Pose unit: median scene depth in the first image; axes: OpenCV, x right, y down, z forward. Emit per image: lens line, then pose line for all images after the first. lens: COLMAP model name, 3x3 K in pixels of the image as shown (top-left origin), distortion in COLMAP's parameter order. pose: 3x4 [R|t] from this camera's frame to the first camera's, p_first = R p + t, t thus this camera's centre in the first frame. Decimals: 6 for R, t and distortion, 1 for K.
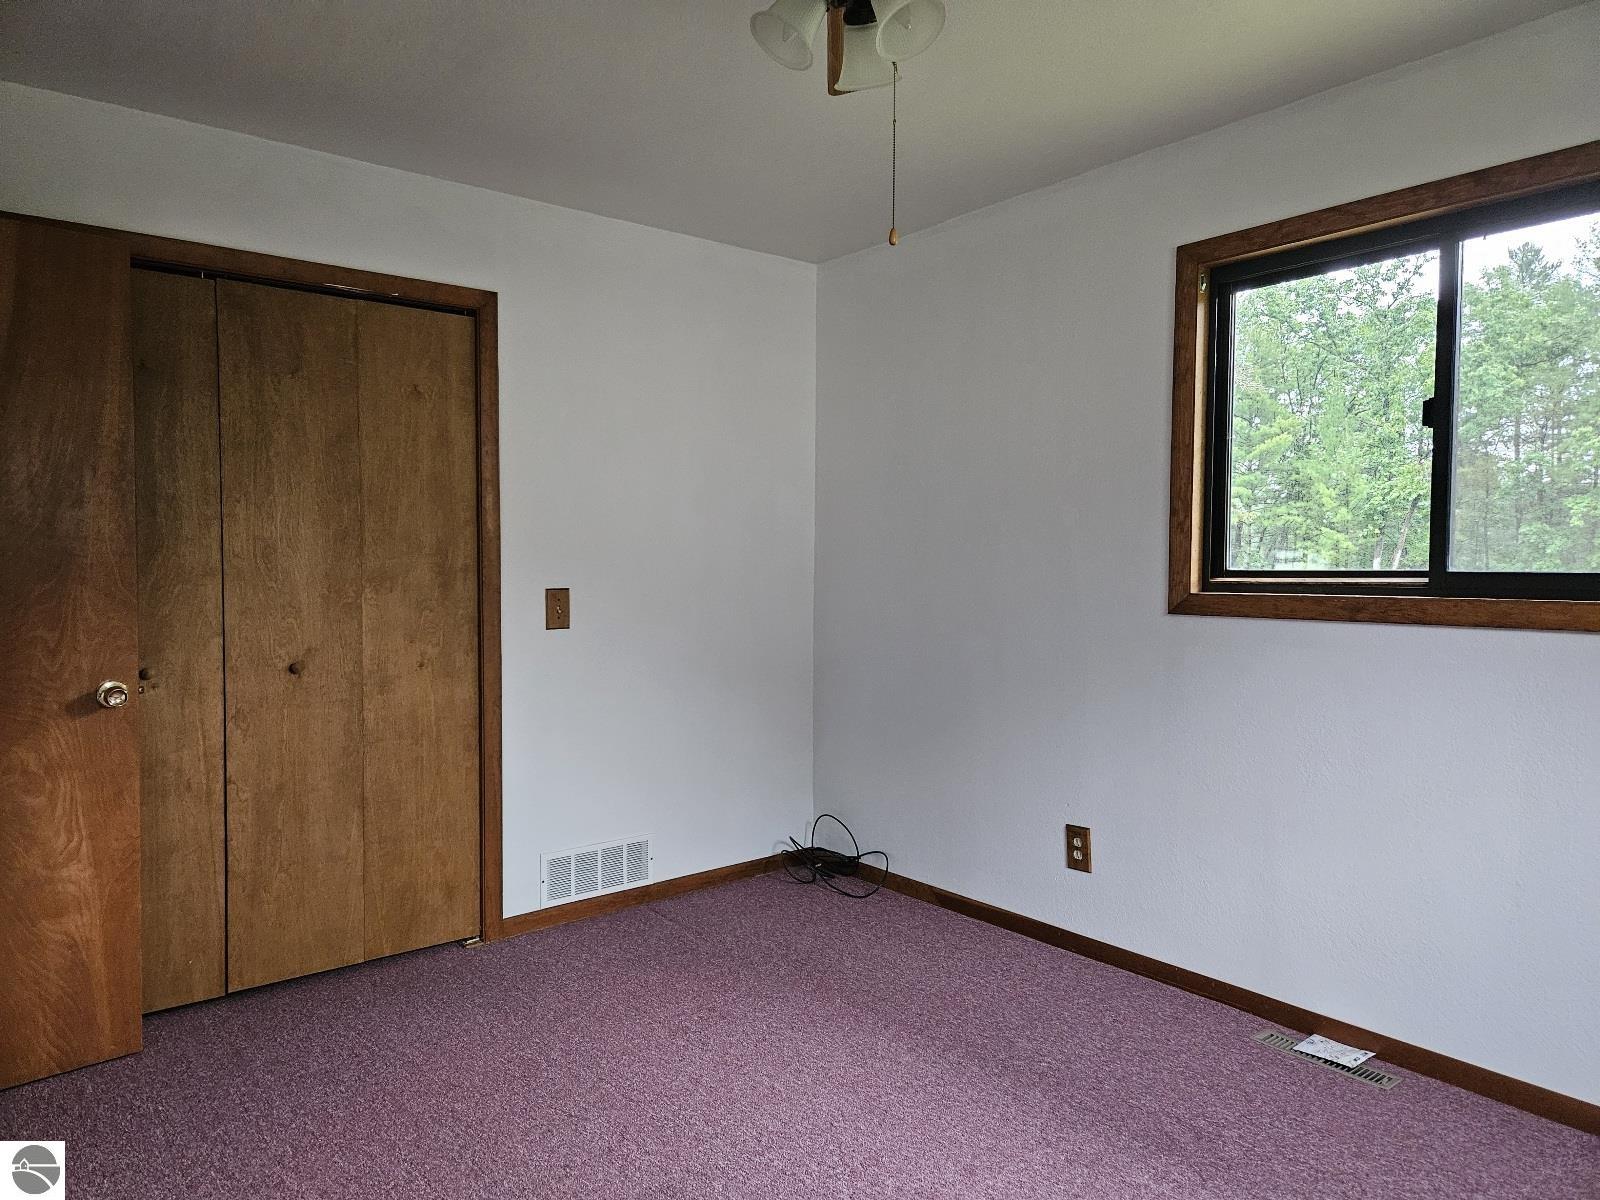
lens RADIAL K [[1077.8, 0, 793.6], [0, 1077.8, 613.2], [0, 0, 1]] dist [0.075089, -0.059841]
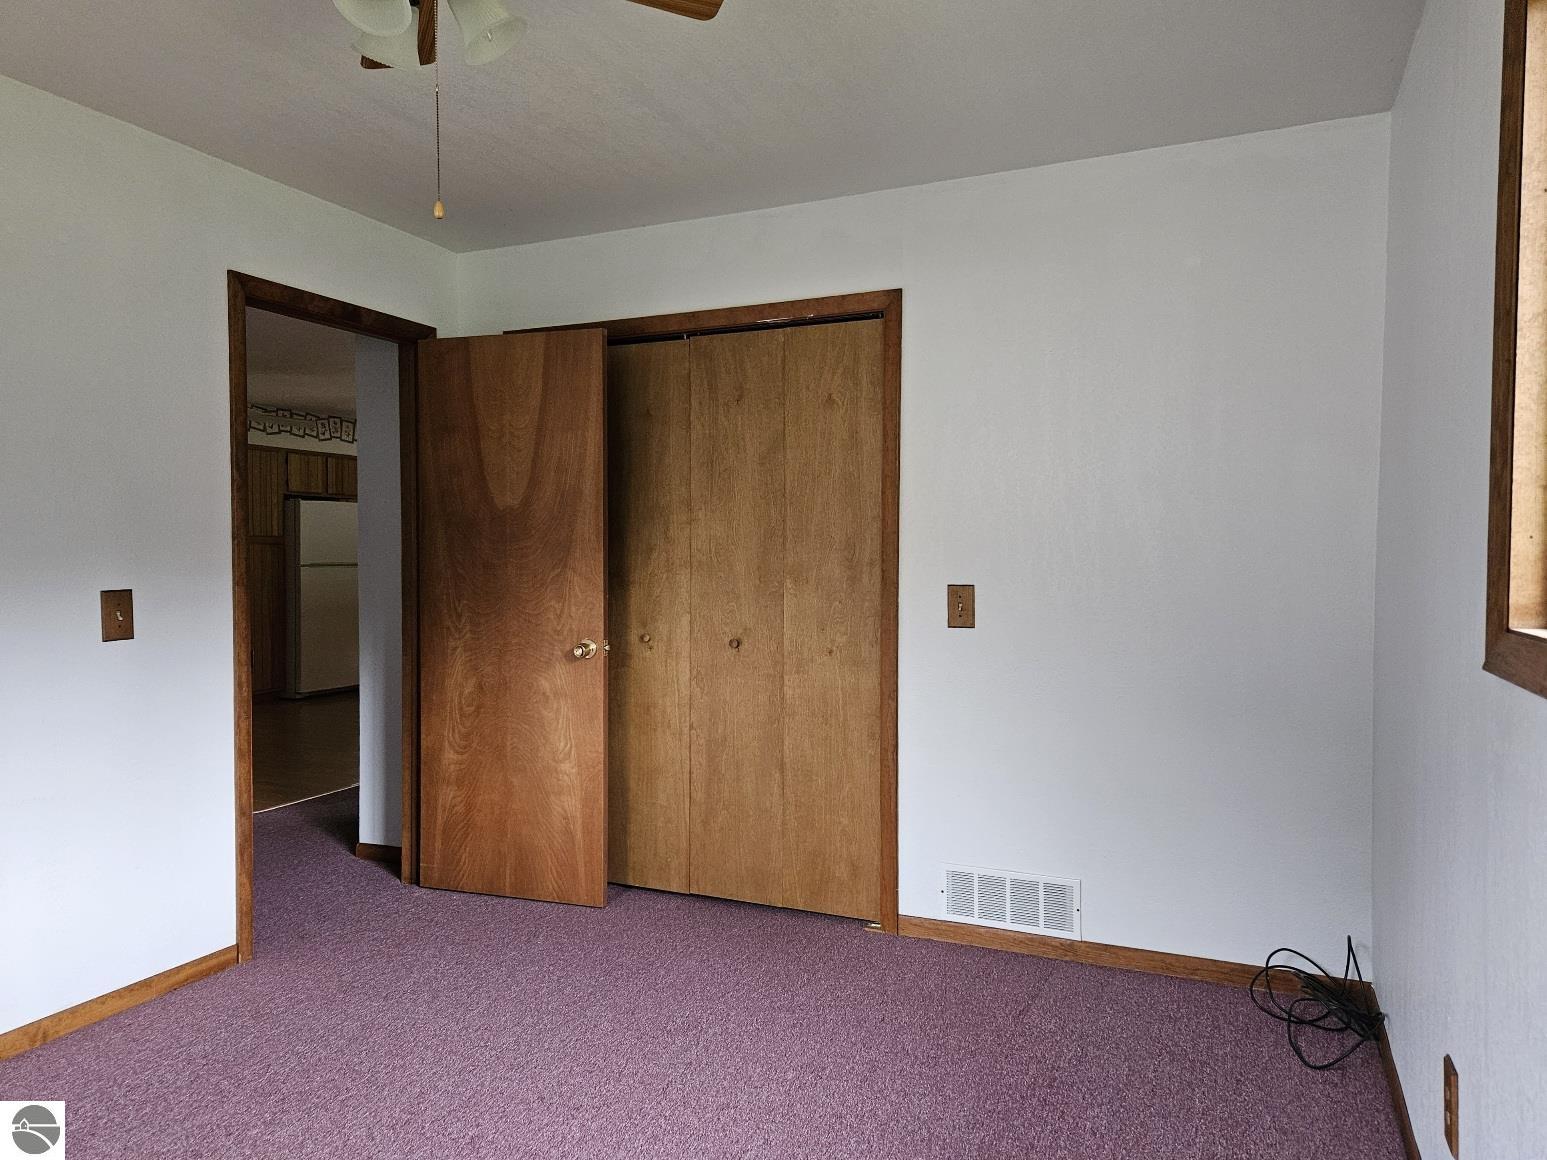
lens RADIAL K [[1042.1, 0, 767.3], [0, 1042.1, 592.8], [0, 0, 1]] dist [0.075089, -0.059841]
pose [[0.459679, 0.032991, -0.887472, 0.565764], [-0.045071, 0.998889, 0.013787, -0.023002], [0.886941, 0.033662, 0.460655, 0.477335]]
